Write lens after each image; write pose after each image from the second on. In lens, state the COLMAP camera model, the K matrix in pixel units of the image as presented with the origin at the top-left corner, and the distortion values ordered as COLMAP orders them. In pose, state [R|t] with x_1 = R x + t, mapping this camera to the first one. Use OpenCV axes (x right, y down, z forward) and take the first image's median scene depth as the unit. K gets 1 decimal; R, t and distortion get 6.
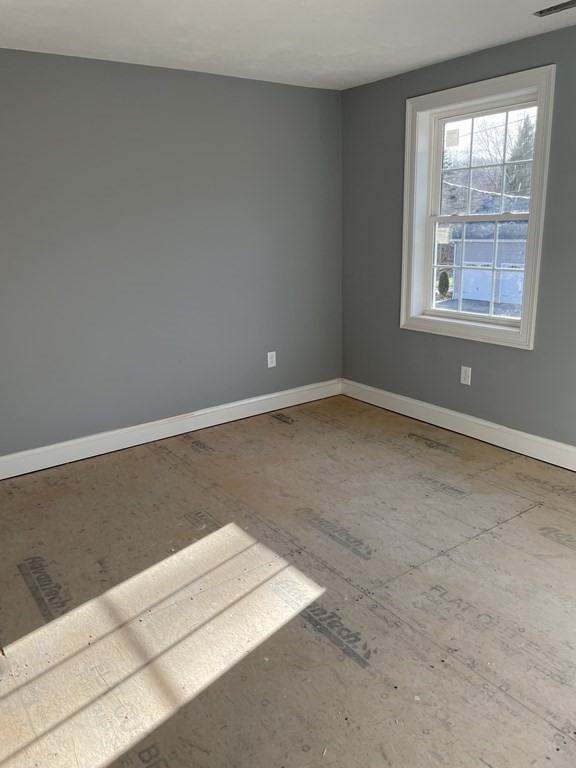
lens RADIAL K [[591.2, 0, 288.0], [0, 591.2, 384.0], [0, 0, 1]] dist [0.080242, -0.109834]
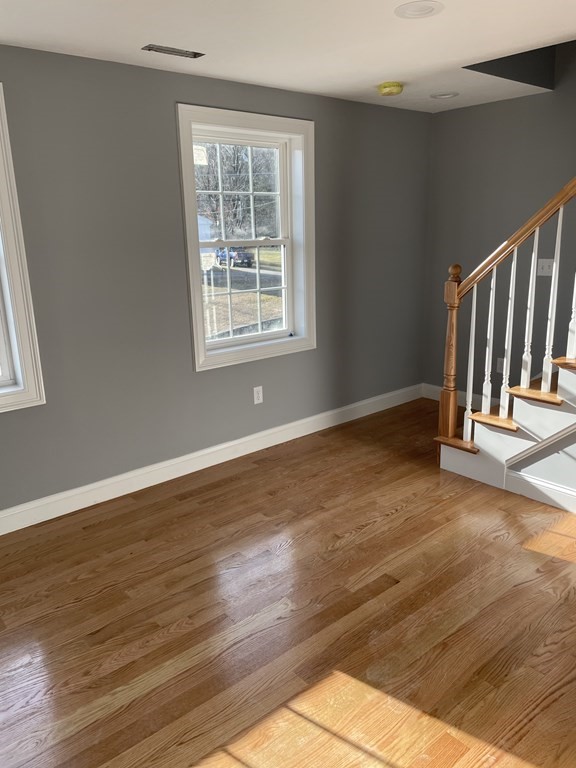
lens RADIAL K [[591.2, 0, 288.0], [0, 591.2, 384.0], [0, 0, 1]] dist [0.080242, -0.109834]
pose [[-0.096799, -0.202722, 0.974440, -0.729265], [0.300879, 0.927272, 0.222798, -0.254693], [-0.948737, 0.314755, -0.028764, 1.018592]]
